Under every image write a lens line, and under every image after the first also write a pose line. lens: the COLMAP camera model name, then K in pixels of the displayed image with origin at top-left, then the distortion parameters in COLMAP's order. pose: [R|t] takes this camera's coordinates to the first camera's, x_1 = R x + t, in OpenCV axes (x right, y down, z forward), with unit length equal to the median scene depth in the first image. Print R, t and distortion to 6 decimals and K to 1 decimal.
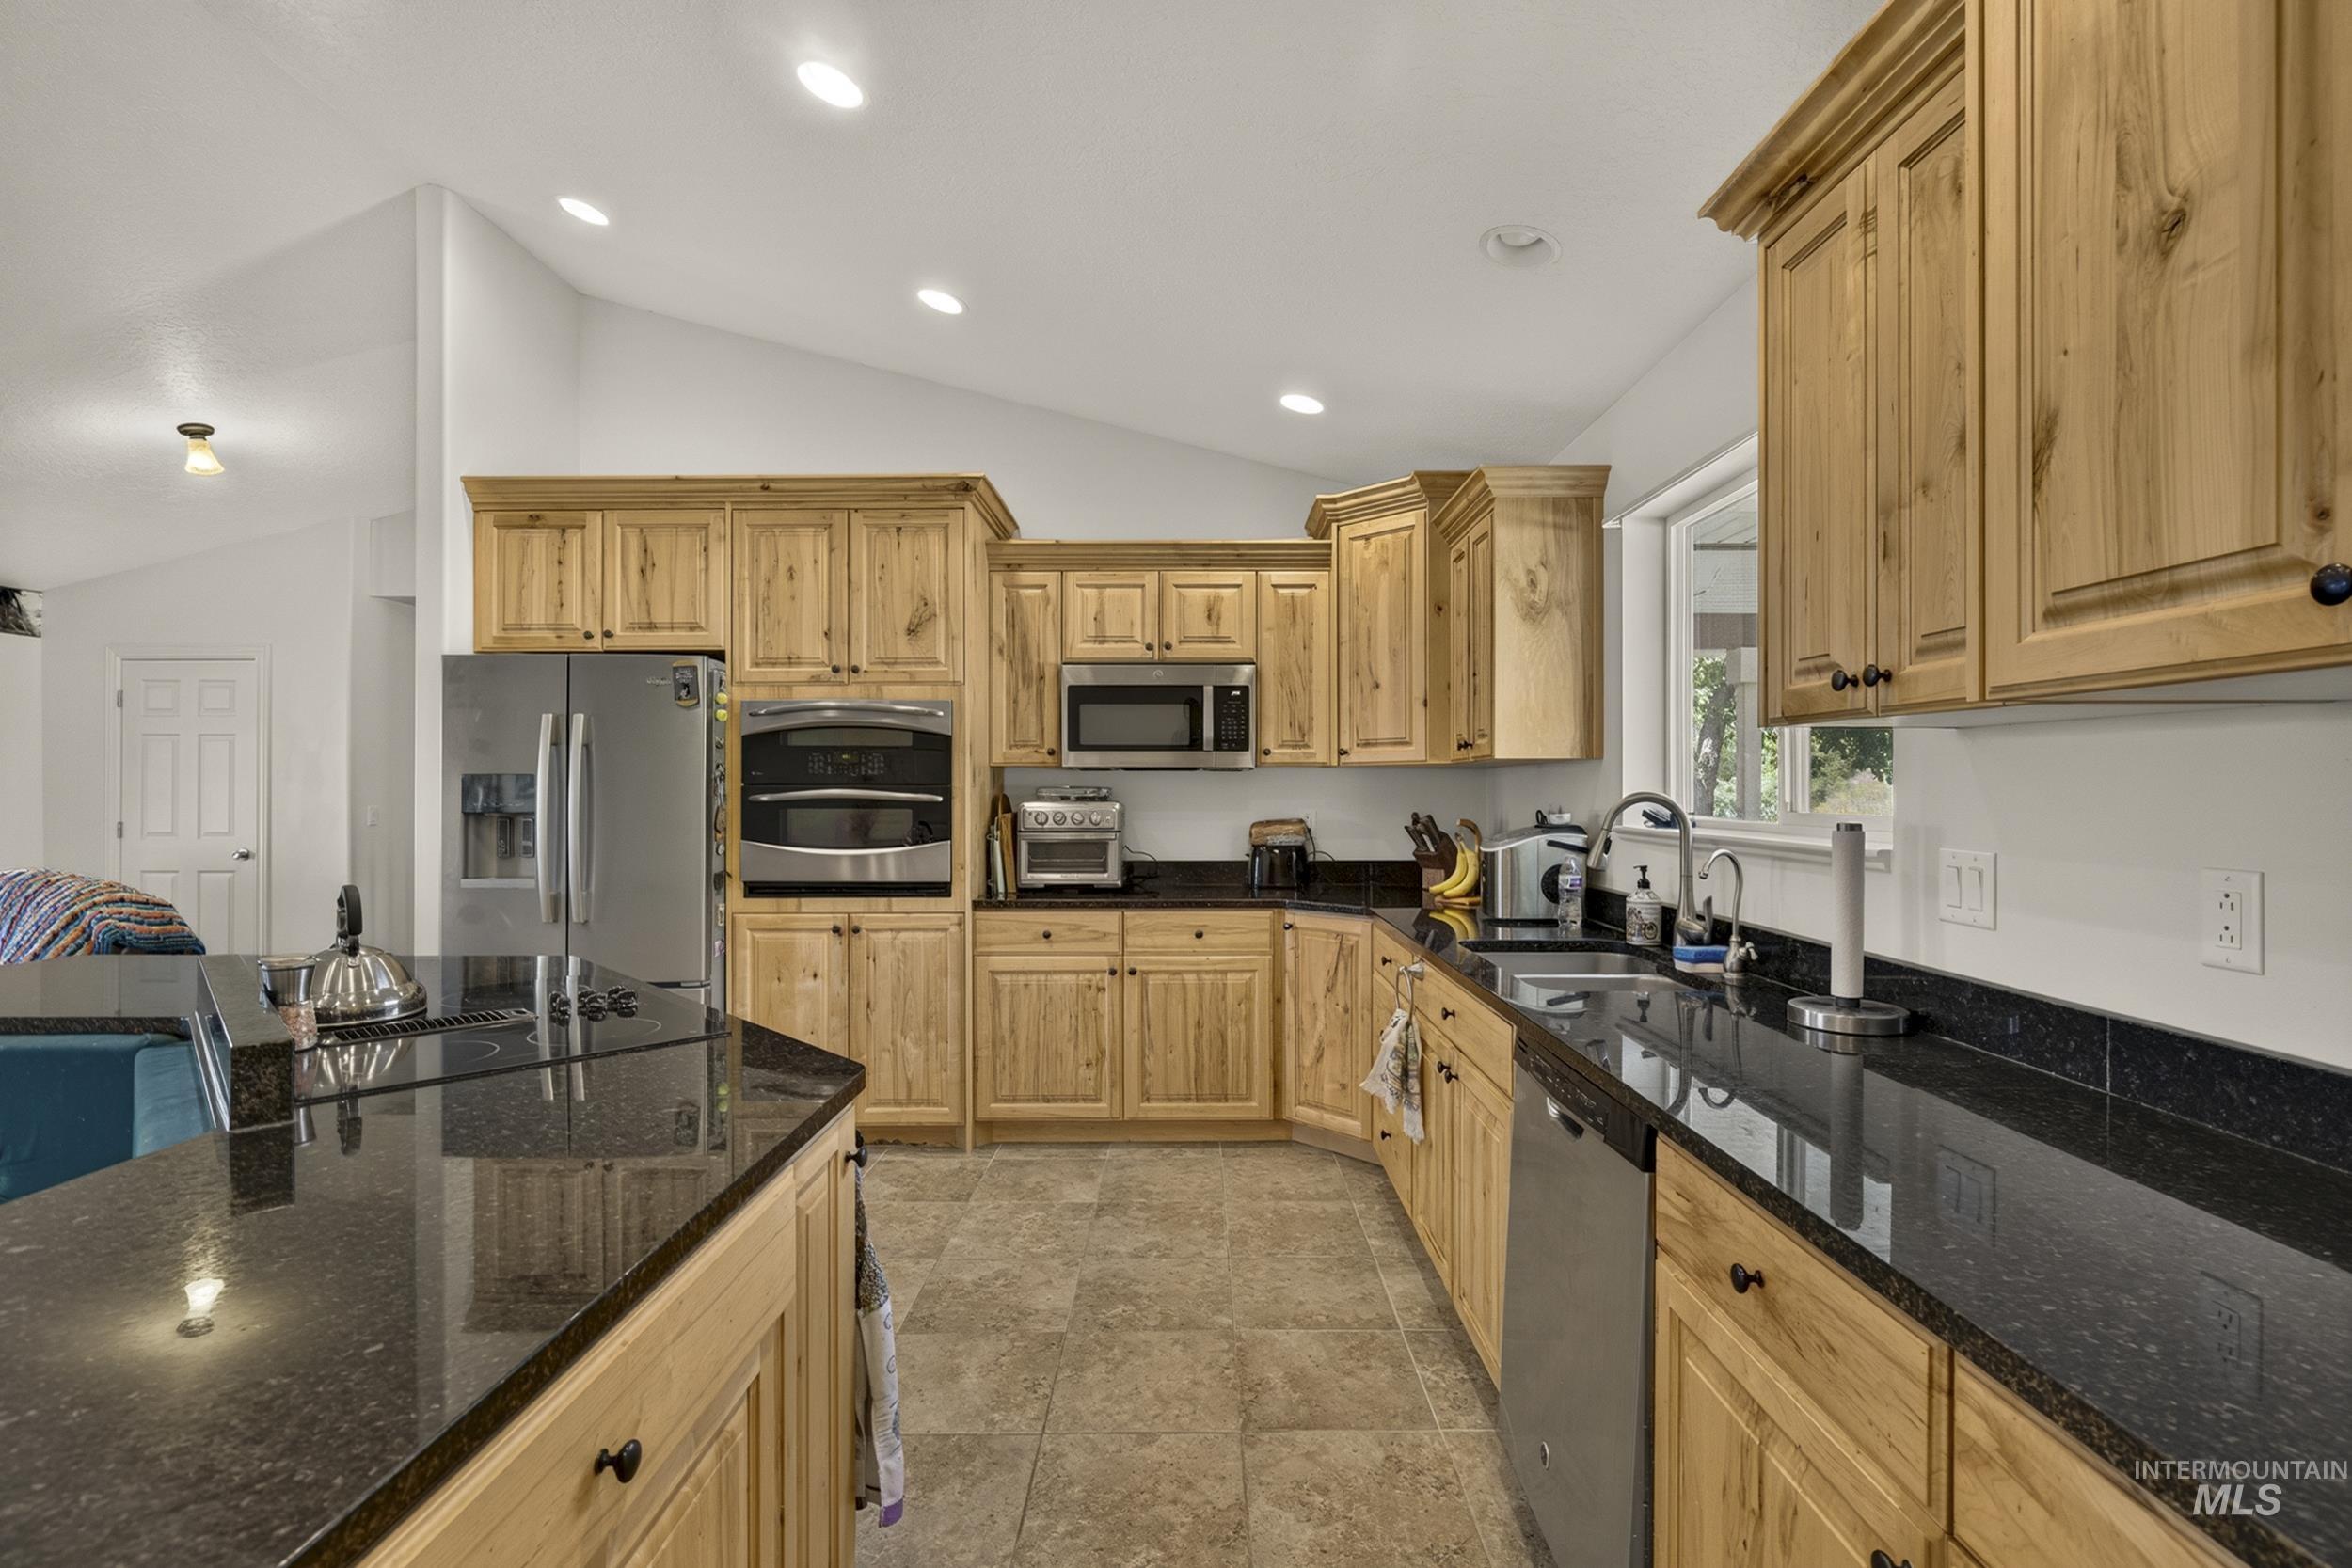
lens RADIAL K [[1080.1, 0, 1194.0], [0, 1080.1, 794.1], [0, 0, 1]] dist [-0.001527, -0.000398]
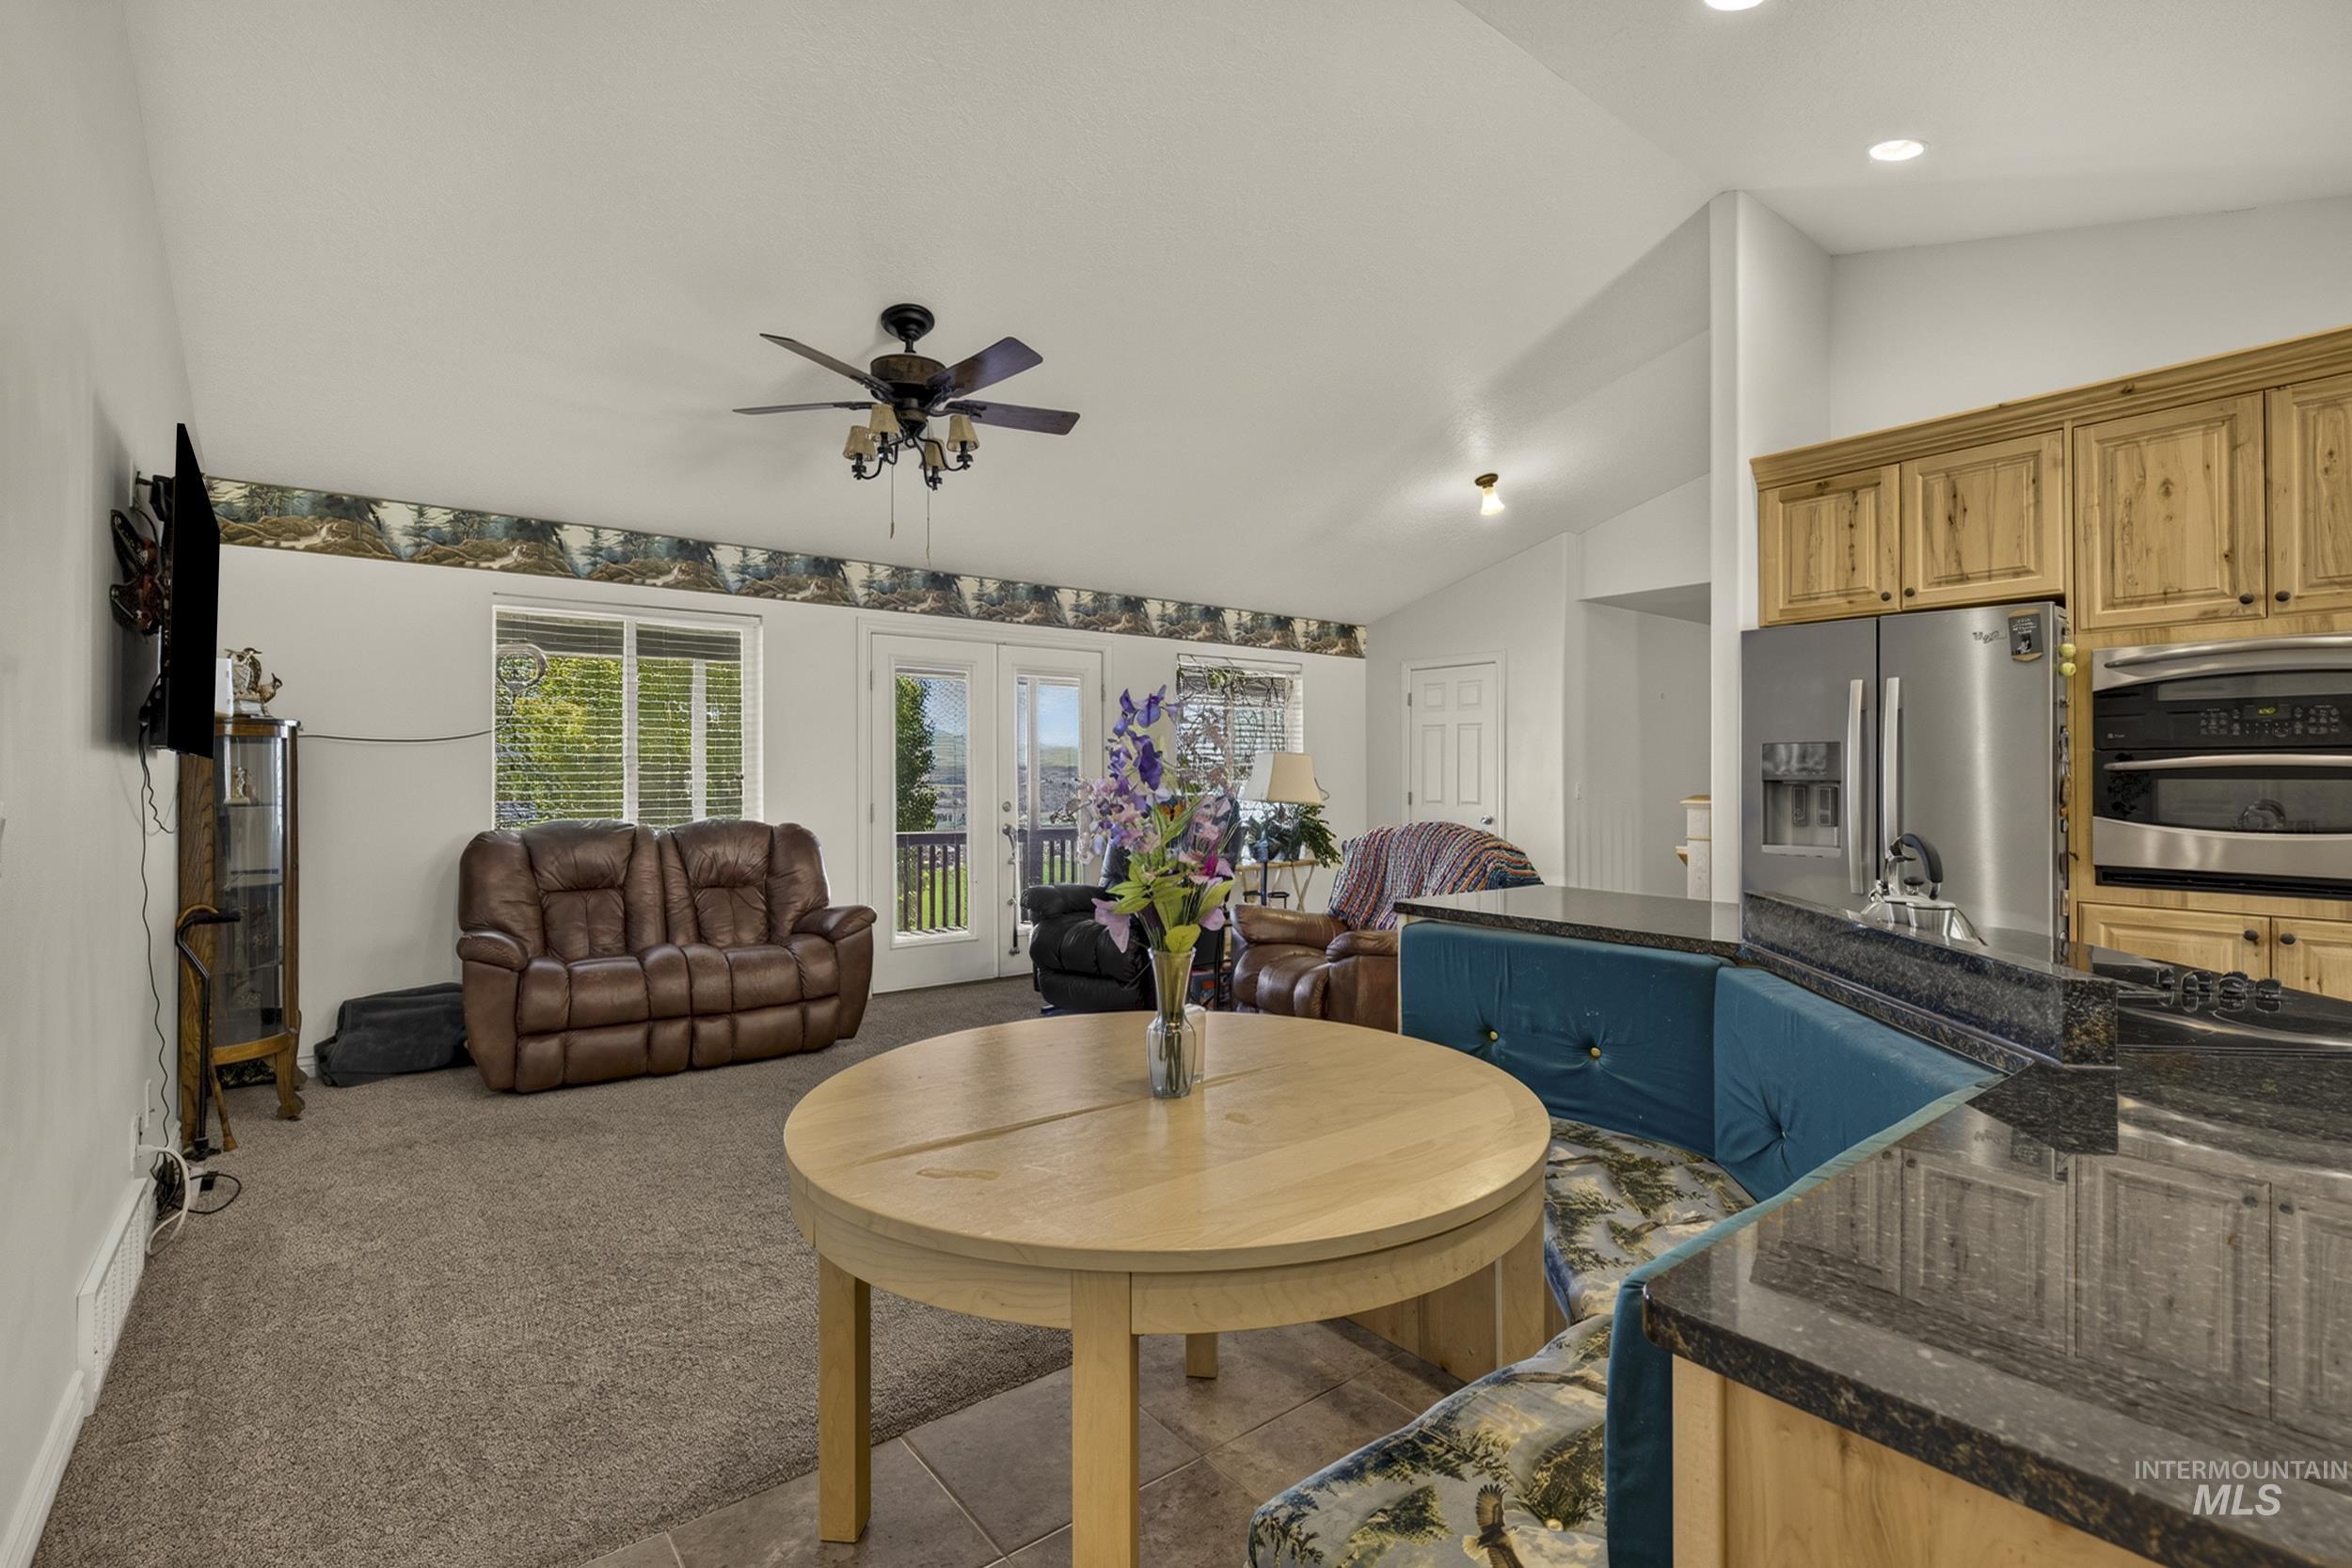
lens RADIAL K [[1080.1, 0, 1178.9], [0, 1080.1, 769.3], [0, 0, 1]] dist [-0.001527, -0.000398]
pose [[0.623572, -0.003588, -0.781757, -0.204622], [-0.006891, 0.999925, -0.010086, 0.019223], [0.781735, 0.011676, 0.623501, -0.079300]]
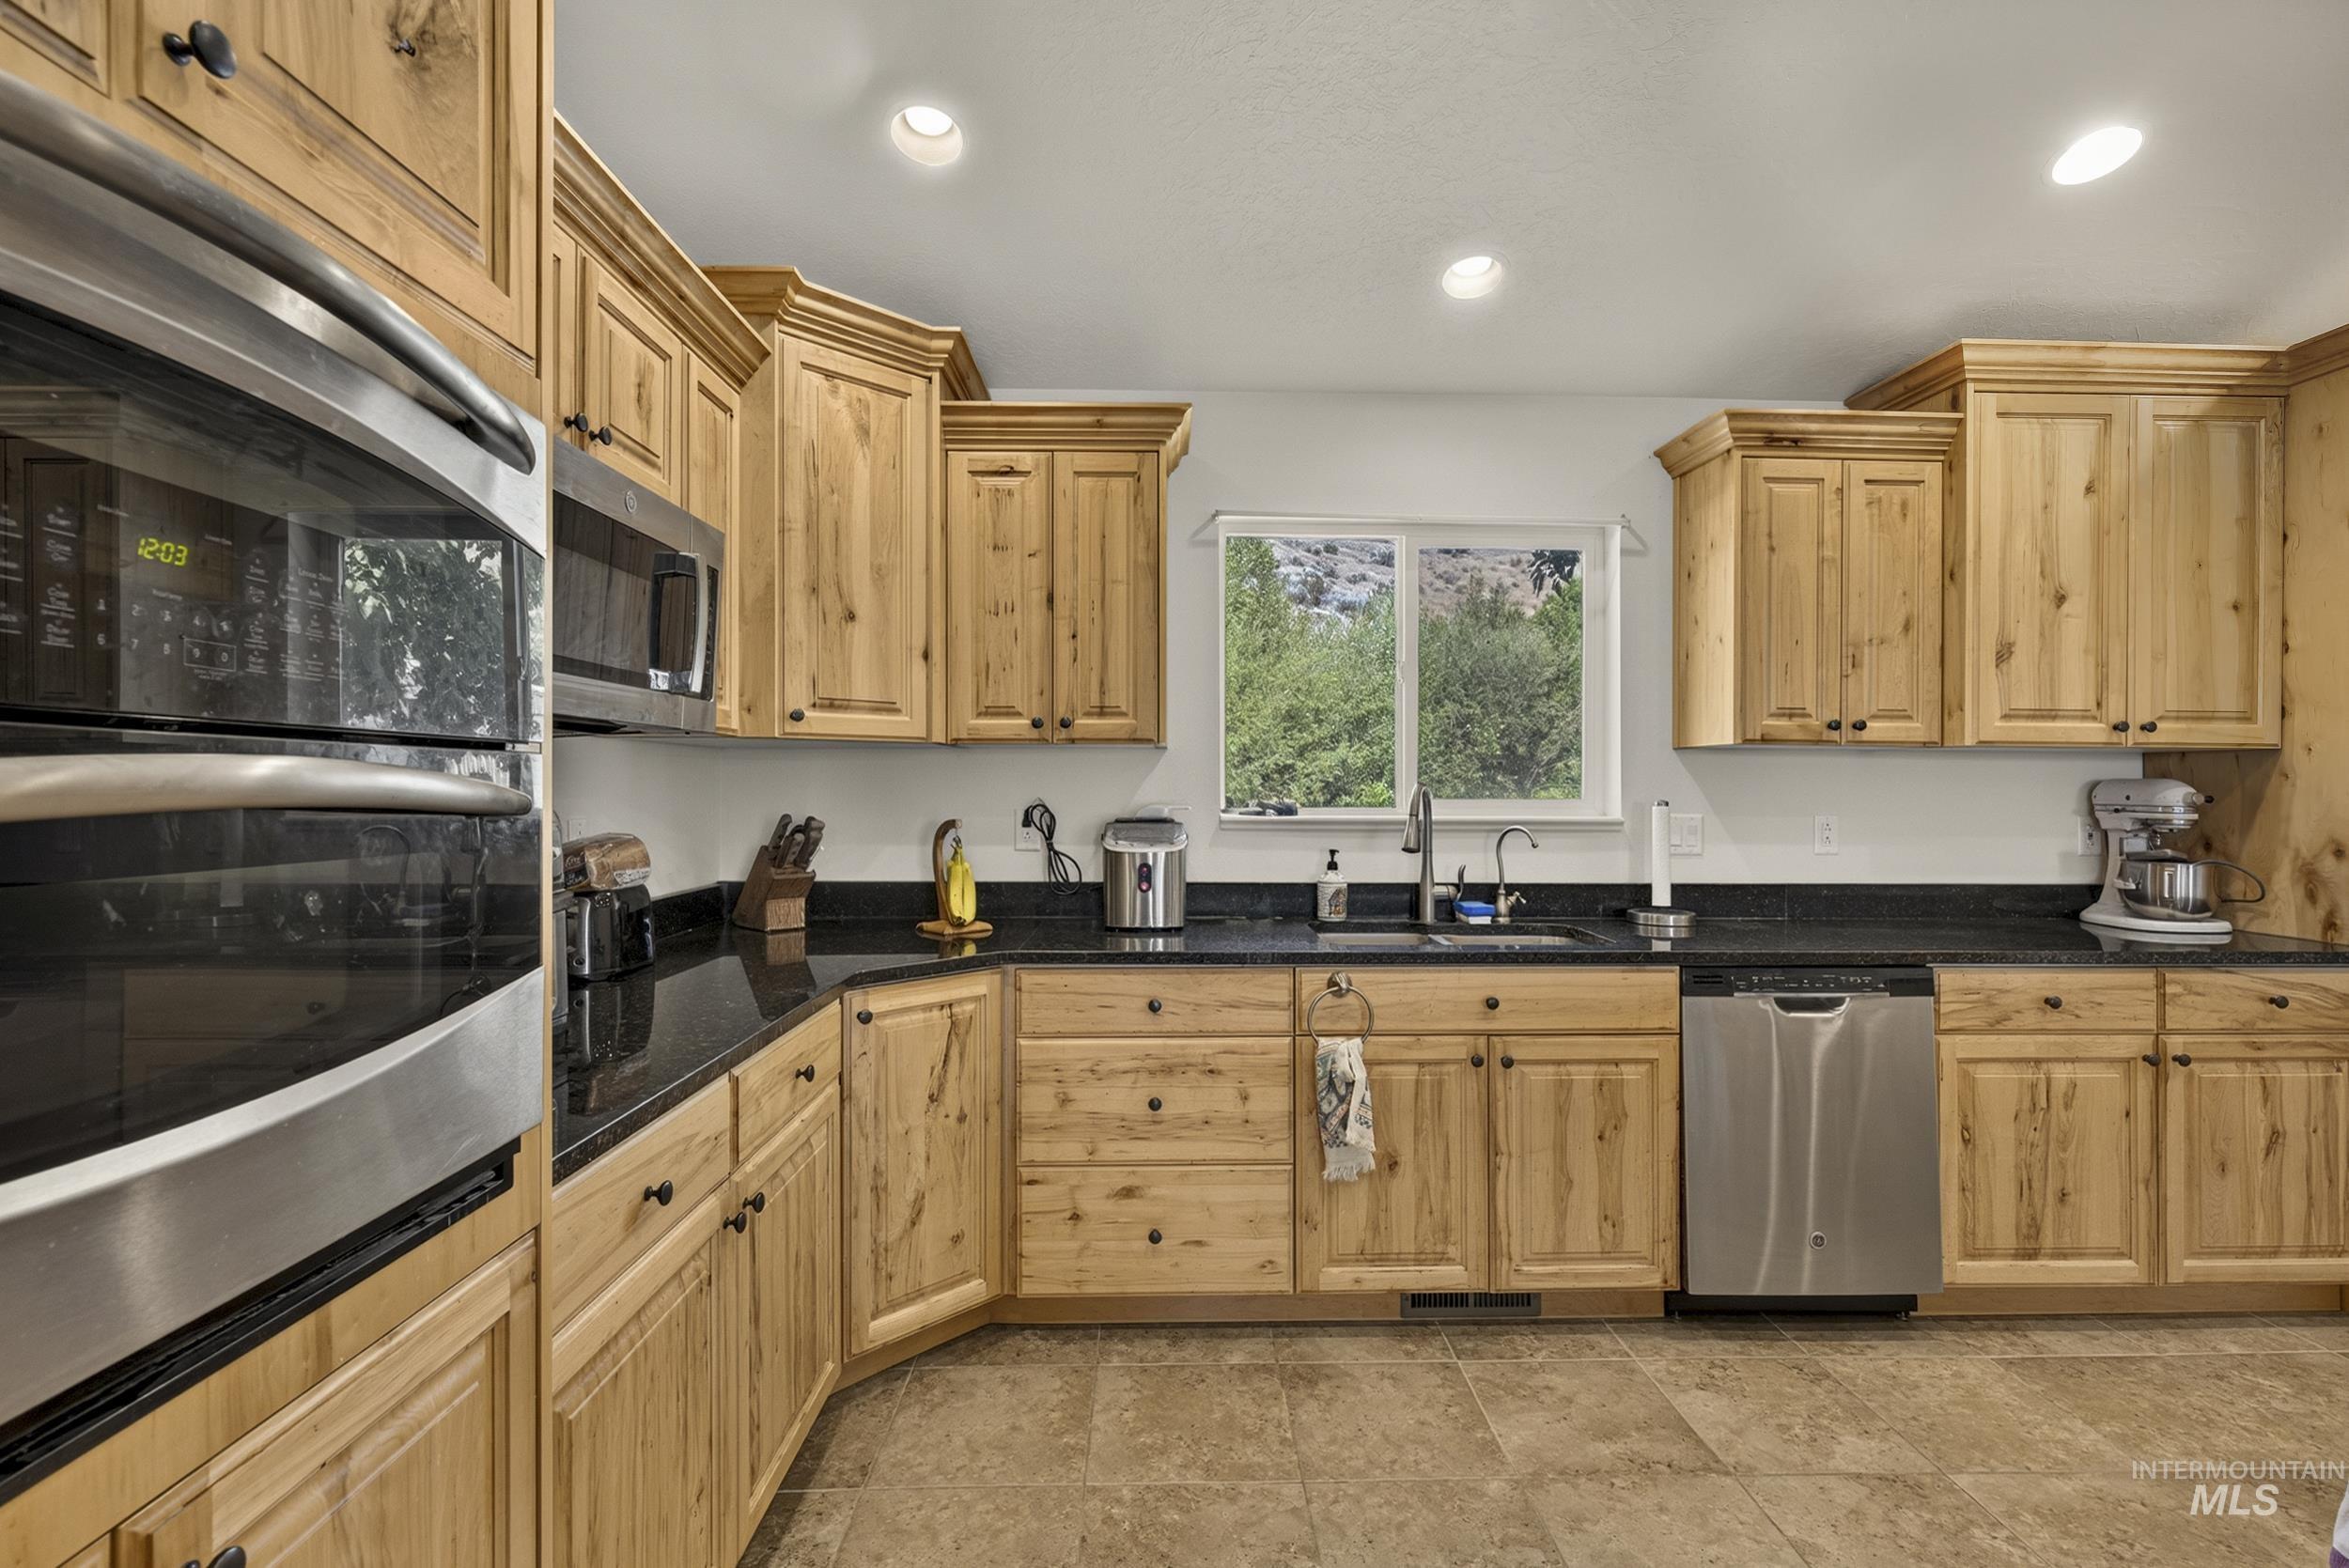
lens RADIAL K [[1078.8, 0, 1190.7], [0, 1078.8, 783.8], [0, 0, 1]] dist [-0.001527, -0.000398]
pose [[-0.034962, 0.000688, 0.999388, -0.493391], [0.000685, 1.000000, -0.000664, -0.000363], [-0.999388, 0.000662, -0.034962, 0.856417]]
